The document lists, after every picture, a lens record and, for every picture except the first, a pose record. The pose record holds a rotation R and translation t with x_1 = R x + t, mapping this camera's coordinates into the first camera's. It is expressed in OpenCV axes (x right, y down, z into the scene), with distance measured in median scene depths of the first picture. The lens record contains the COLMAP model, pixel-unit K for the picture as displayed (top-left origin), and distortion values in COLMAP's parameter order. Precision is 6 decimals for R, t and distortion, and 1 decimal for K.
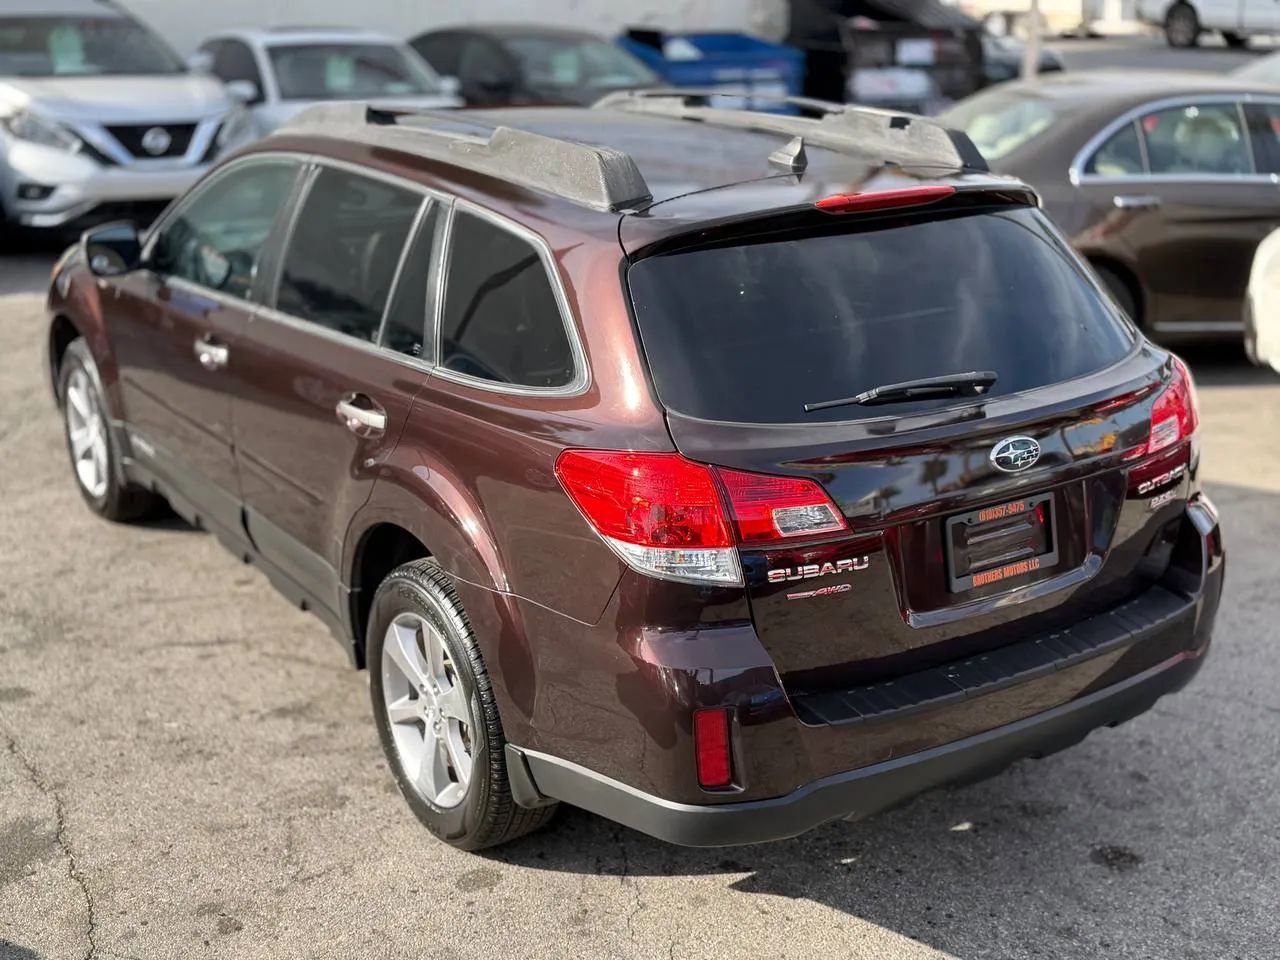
lens RADIAL K [[1664.7, 0, 672.2], [0, 1664.7, 498.6], [0, 0, 1]] dist [0.089672, 0.000000]
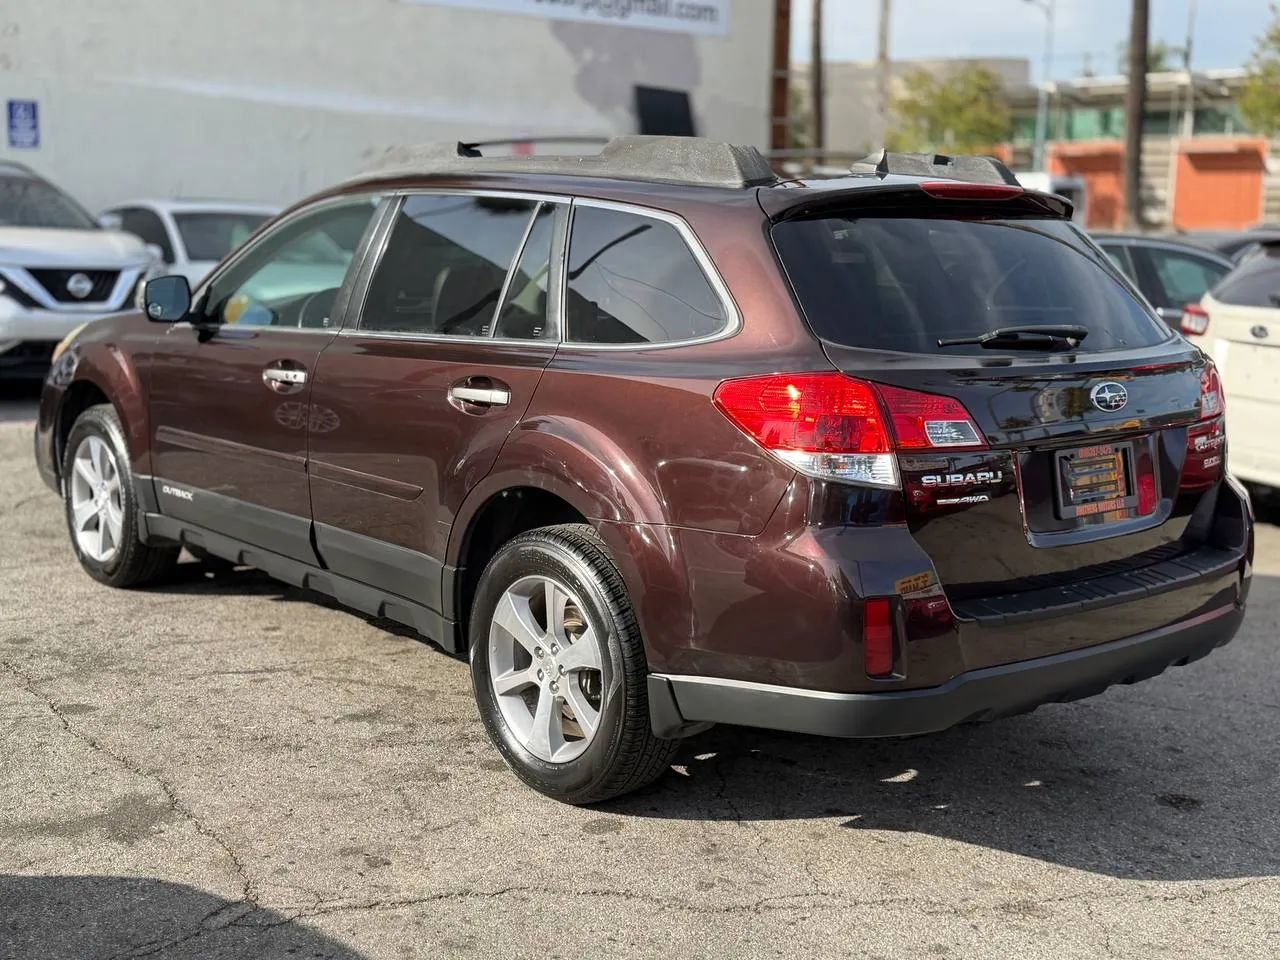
lens RADIAL K [[1664.7, 0, 682.7], [0, 1664.7, 482.8], [0, 0, 1]] dist [0.089672, 0.000000]
pose [[0.991866, 0.002192, 0.127269, -0.192827], [0.017429, 0.988096, -0.152847, 0.170616], [-0.126089, 0.153822, 0.980021, -0.056349]]
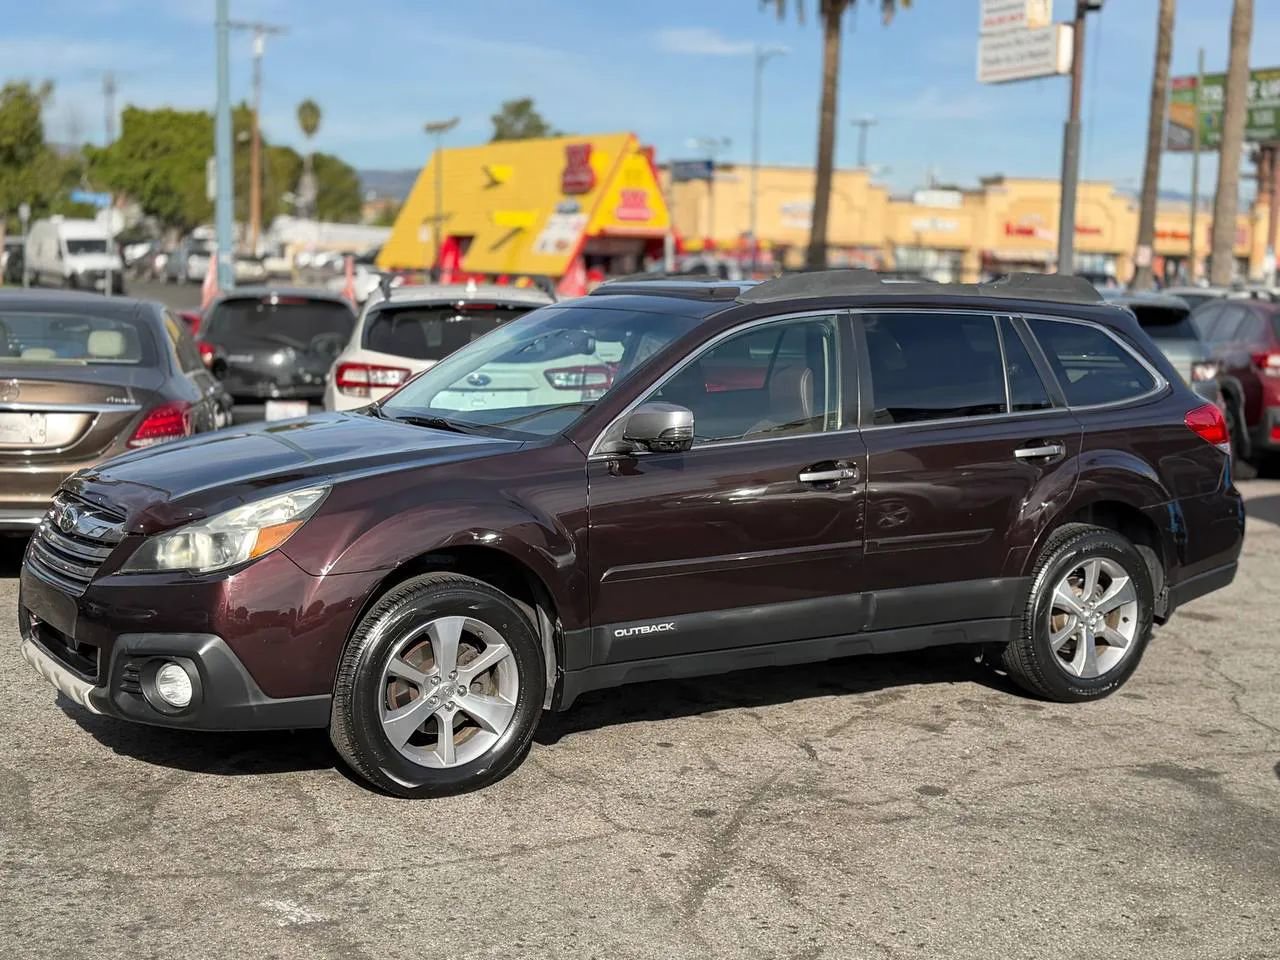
lens RADIAL K [[1668.5, 0, 650.4], [0, 1668.5, 477.6], [0, 0, 1]] dist [0.106968, 0.000000]
pose [[0.029725, -0.101612, 0.994380, -1.744974], [0.316770, 0.944500, 0.087045, -0.272439], [-0.948037, 0.312402, 0.060263, 1.250861]]
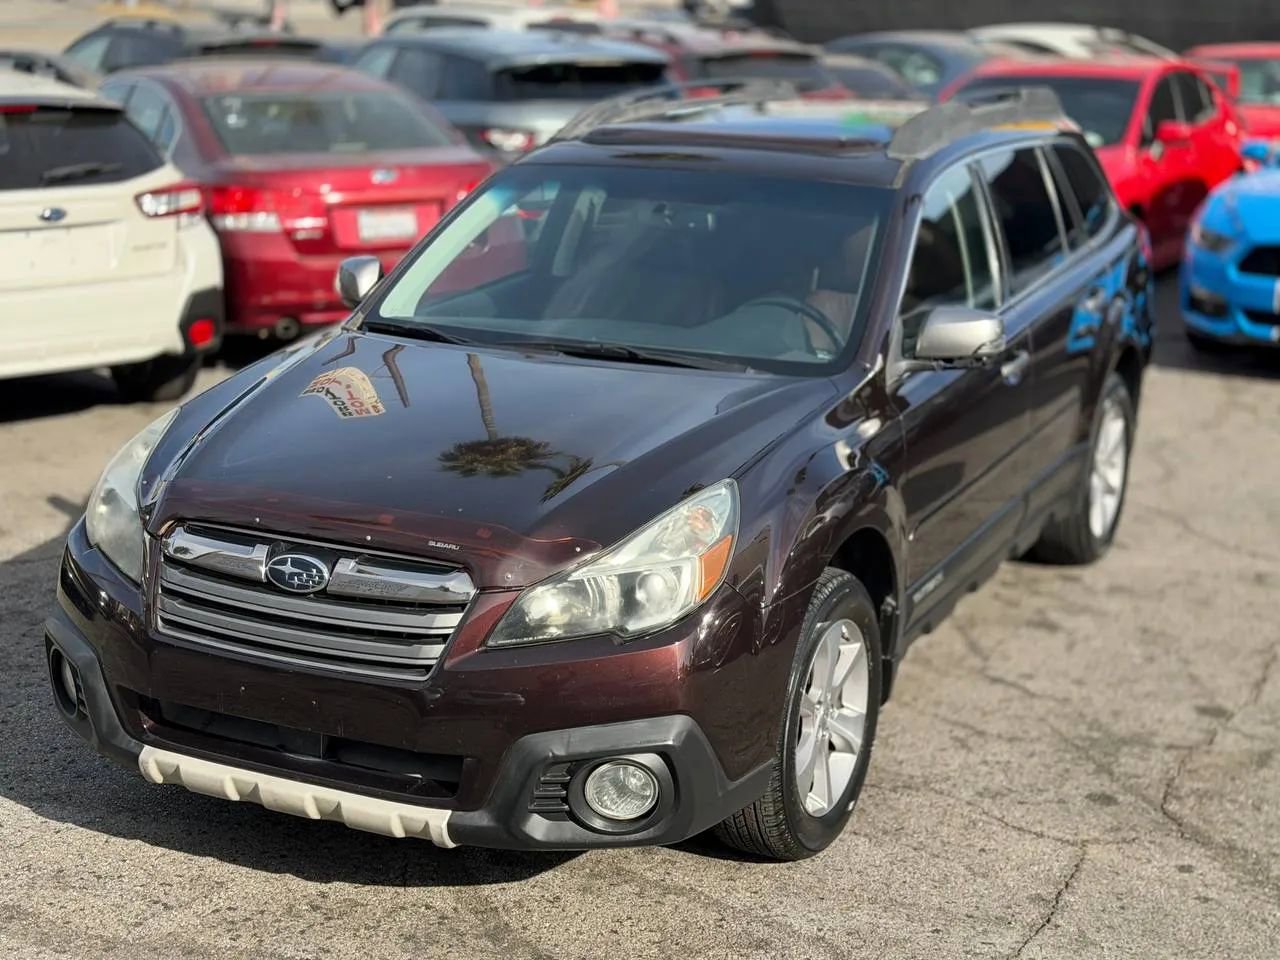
lens RADIAL K [[1890.8, 0, 629.7], [0, 1890.8, 473.7], [0, 0, 1]] dist [0.131399, 0.000000]
pose [[-0.495809, -0.211179, 0.842364, -1.362195], [0.280625, 0.878984, 0.385533, -0.640784], [-0.821841, 0.427539, -0.376546, 1.967761]]
